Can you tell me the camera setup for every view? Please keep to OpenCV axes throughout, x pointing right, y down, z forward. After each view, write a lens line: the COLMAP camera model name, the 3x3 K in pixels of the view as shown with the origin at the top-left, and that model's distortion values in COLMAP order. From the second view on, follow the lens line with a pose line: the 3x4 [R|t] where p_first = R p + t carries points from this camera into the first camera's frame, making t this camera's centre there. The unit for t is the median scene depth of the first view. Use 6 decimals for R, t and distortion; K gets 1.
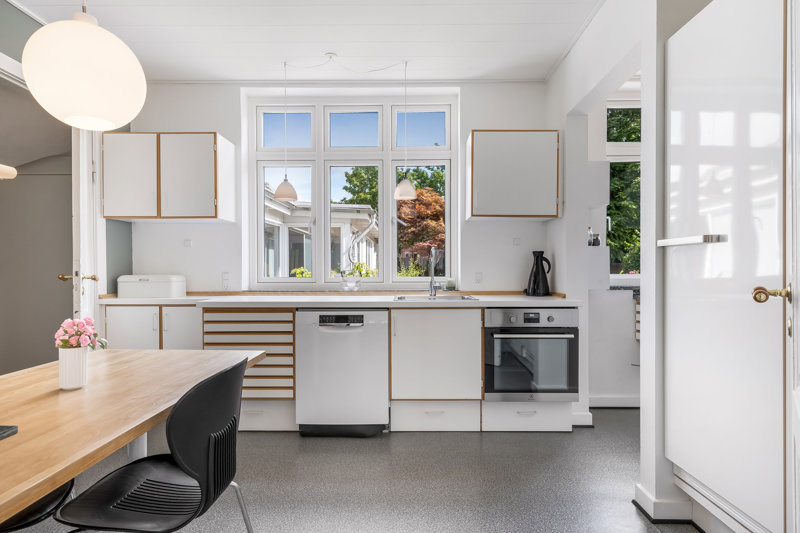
lens RADIAL K [[444.8, 0, 400.0], [0, 444.8, 266.5], [0, 0, 1]] dist [-0.001126, -0.000567]
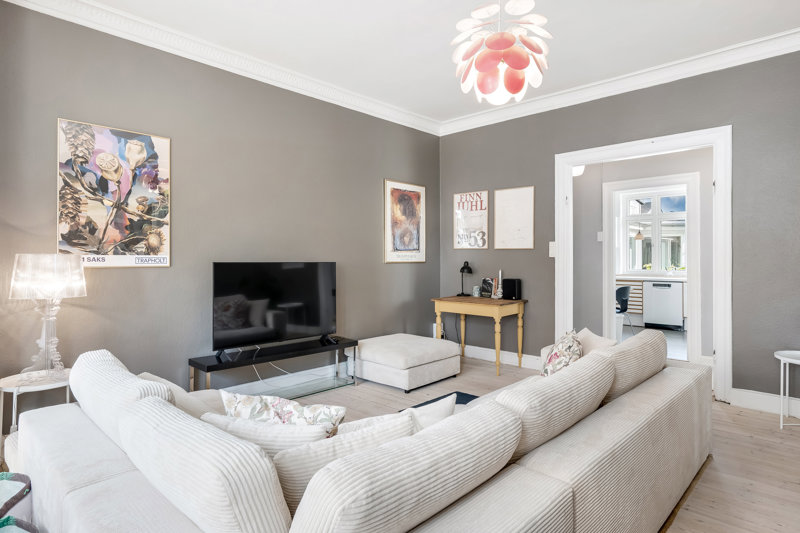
lens RADIAL K [[433.1, 0, 398.0], [0, 433.1, 256.2], [0, 0, 1]] dist [-0.002420, -0.000566]
pose [[0.723890, 0.002019, -0.689912, 0.395099], [-0.003105, 0.999995, -0.000330, -0.041828], [0.689908, 0.002381, 0.723893, -1.533652]]
